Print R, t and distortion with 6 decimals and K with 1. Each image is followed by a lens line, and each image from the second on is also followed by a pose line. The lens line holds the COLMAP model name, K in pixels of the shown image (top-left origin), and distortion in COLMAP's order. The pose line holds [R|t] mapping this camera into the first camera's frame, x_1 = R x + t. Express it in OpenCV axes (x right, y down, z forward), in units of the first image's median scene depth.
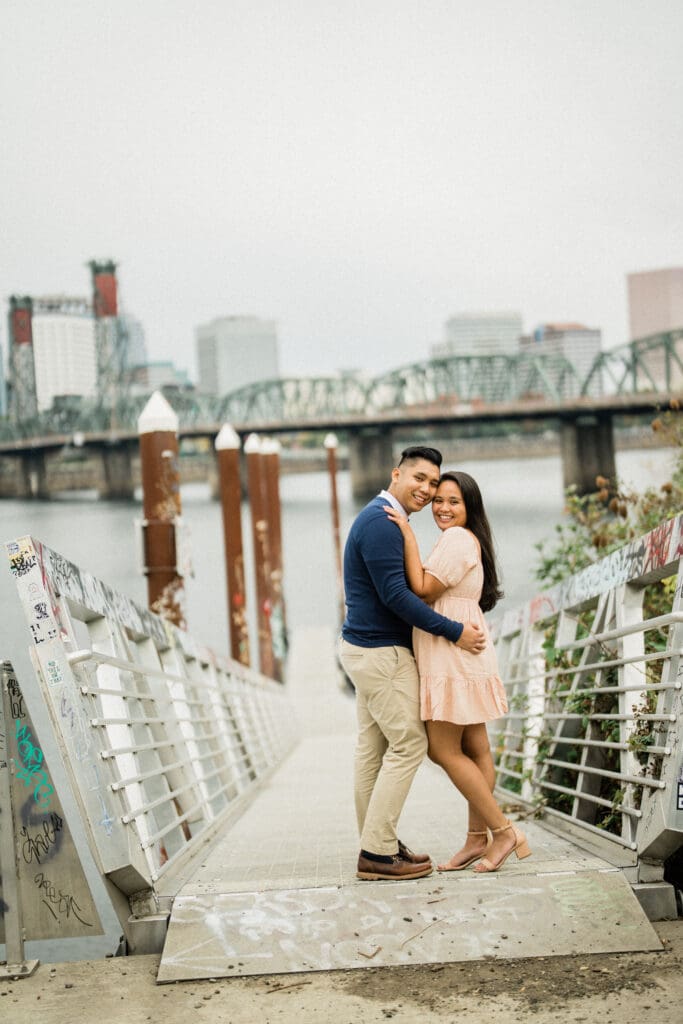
lens RADIAL K [[1405.4, 0, 331.3], [0, 1405.4, 513.3], [0, 0, 1]] dist [-0.150791, 1.082285]
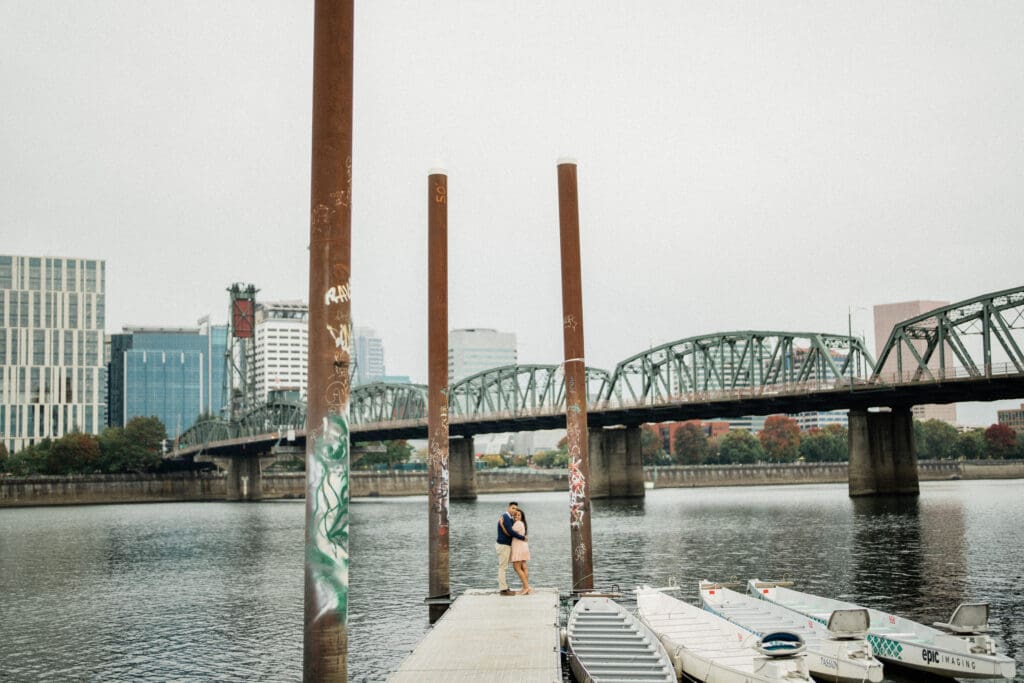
lens RADIAL K [[1405.4, 0, 509.3], [0, 1405.4, 336.8], [0, 0, 1]] dist [-0.150791, 1.082285]
pose [[0.998431, 0.033294, -0.045030, 0.002975], [-0.039598, 0.988305, -0.147262, 0.301681], [0.039601, 0.148814, 0.988072, 2.430627]]
